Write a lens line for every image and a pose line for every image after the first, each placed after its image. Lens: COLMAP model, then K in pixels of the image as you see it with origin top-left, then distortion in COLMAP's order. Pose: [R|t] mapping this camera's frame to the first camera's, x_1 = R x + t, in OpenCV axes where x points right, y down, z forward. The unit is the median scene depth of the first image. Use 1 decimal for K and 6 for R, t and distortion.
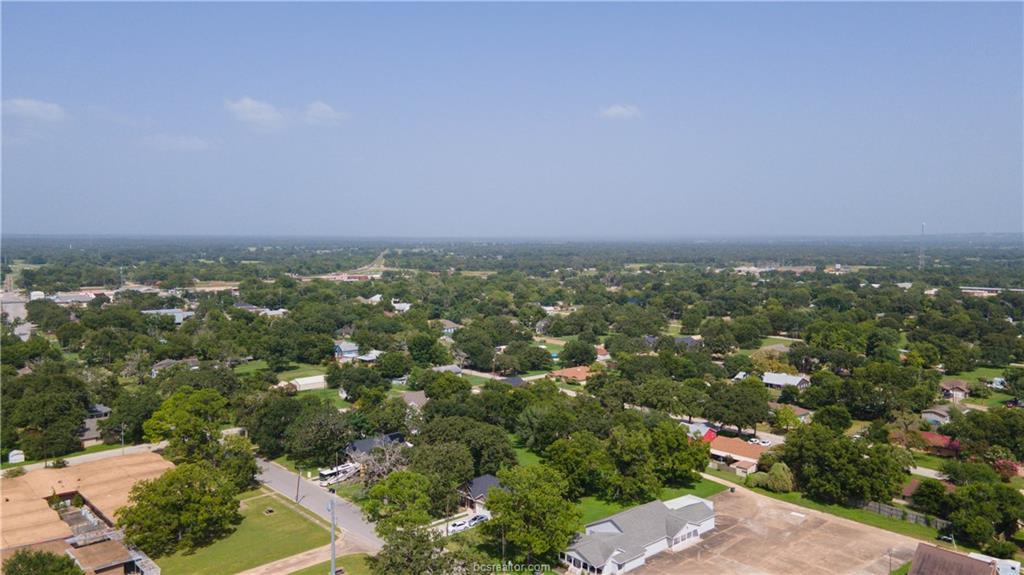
lens RADIAL K [[753.8, 0, 512.0], [0, 753.8, 287.5], [0, 0, 1]] dist [0.021911, 0.056711]
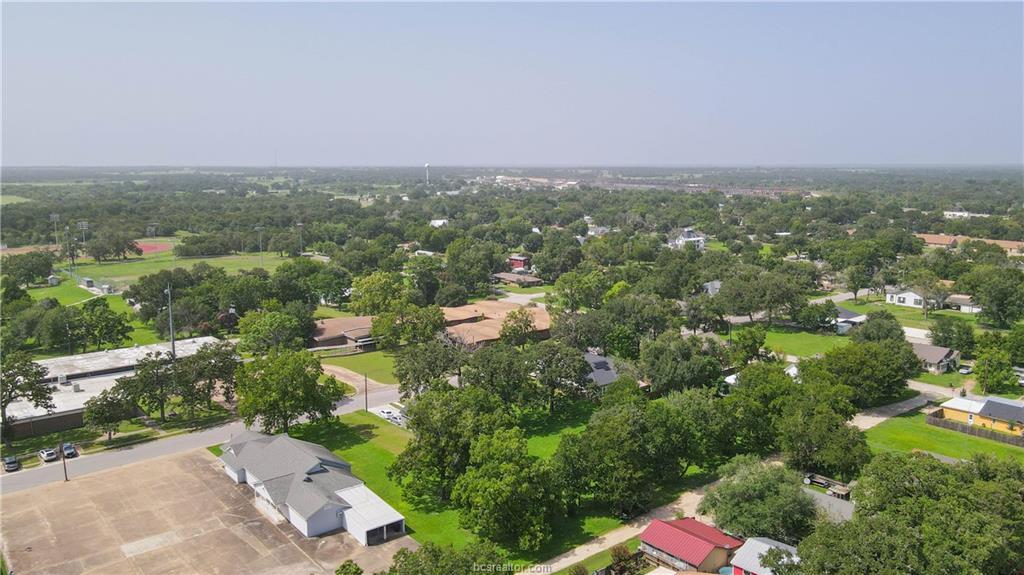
lens RADIAL K [[753.8, 0, 512.0], [0, 753.8, 287.5], [0, 0, 1]] dist [0.021911, 0.056711]
pose [[-0.049549, 0.163902, -0.985232, 0.651687], [-0.066930, 0.983681, 0.167010, -0.026427], [0.996527, 0.074217, -0.037770, 0.861852]]
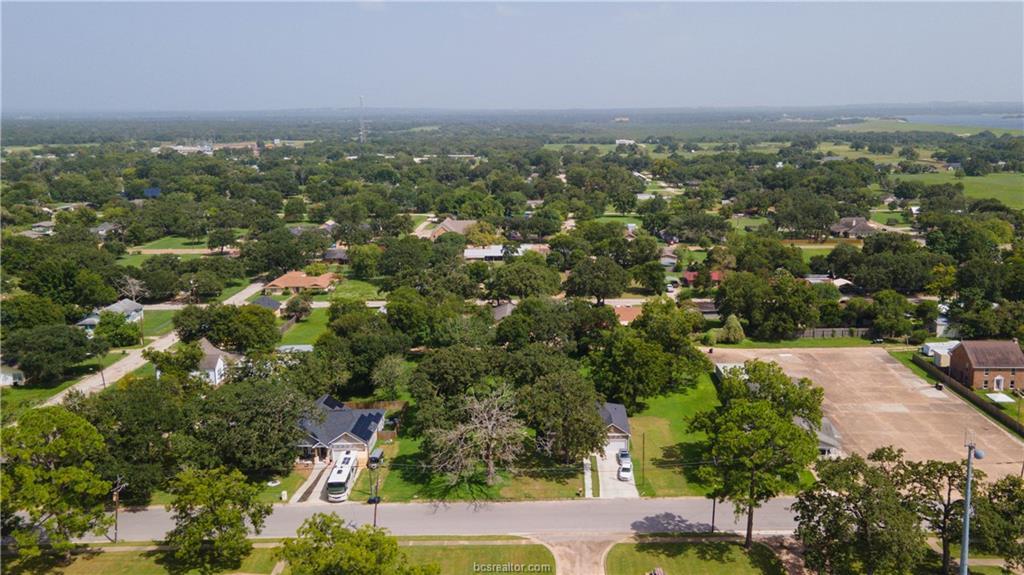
lens RADIAL K [[806.5, 0, 512.0], [0, 806.5, 287.5], [0, 0, 1]] dist [0.005510, 0.006040]
pose [[0.698916, -0.173433, 0.693857, -0.488198], [0.073321, 0.982416, 0.171703, -0.009038], [-0.711436, -0.069132, 0.699343, 0.378145]]
